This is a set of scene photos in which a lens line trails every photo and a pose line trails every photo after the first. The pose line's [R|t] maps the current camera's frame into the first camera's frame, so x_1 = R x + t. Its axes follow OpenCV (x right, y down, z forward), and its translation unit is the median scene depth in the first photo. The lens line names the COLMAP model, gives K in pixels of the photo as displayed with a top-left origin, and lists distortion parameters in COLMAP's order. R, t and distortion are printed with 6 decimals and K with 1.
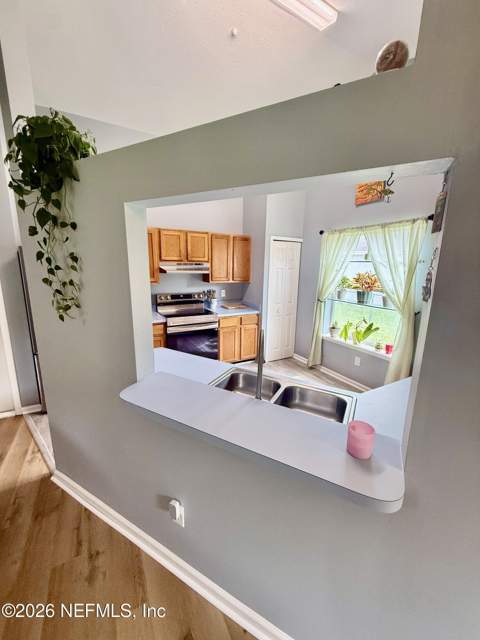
lens RADIAL K [[255.6, 0, 241.0], [0, 255.6, 318.1], [0, 0, 1]] dist [-0.002263, 0.000005]
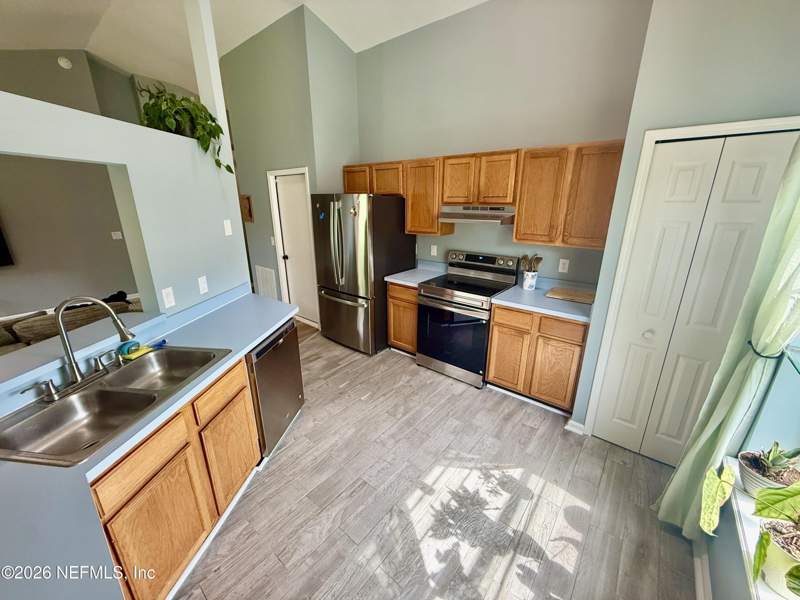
lens RADIAL K [[319.5, 0, 398.5], [0, 319.5, 301.5], [0, 0, 1]] dist [-0.002263, 0.000005]
pose [[0.355381, 0.268939, -0.895196, 0.487521], [-0.187554, 0.958754, 0.213577, -0.122784], [0.915712, 0.091997, 0.391163, 0.533672]]
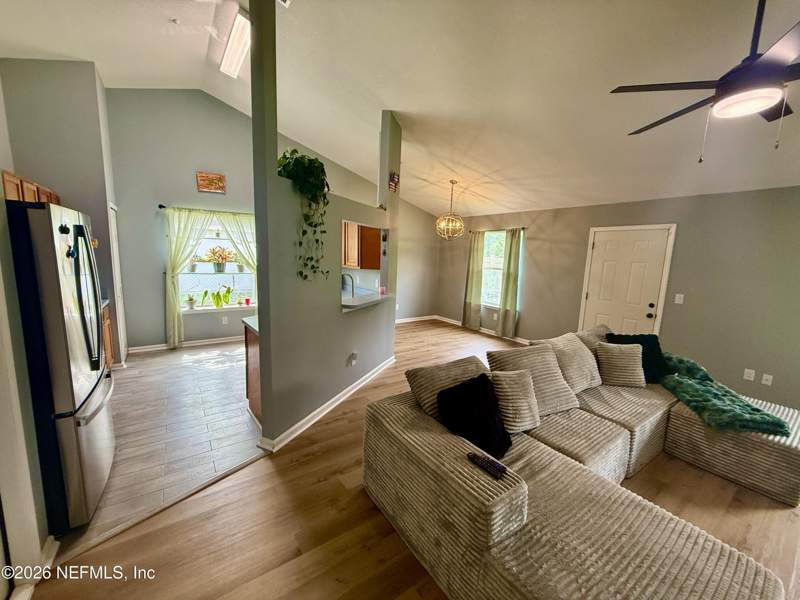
lens RADIAL K [[319.5, 0, 399.2], [0, 319.5, 297.8], [0, 0, 1]] dist [-0.002263, 0.000005]
pose [[-0.089246, -0.171398, 0.981151, -1.025695], [0.168951, 0.968202, 0.184503, -0.070153], [-0.981576, 0.182232, -0.057450, 0.238518]]
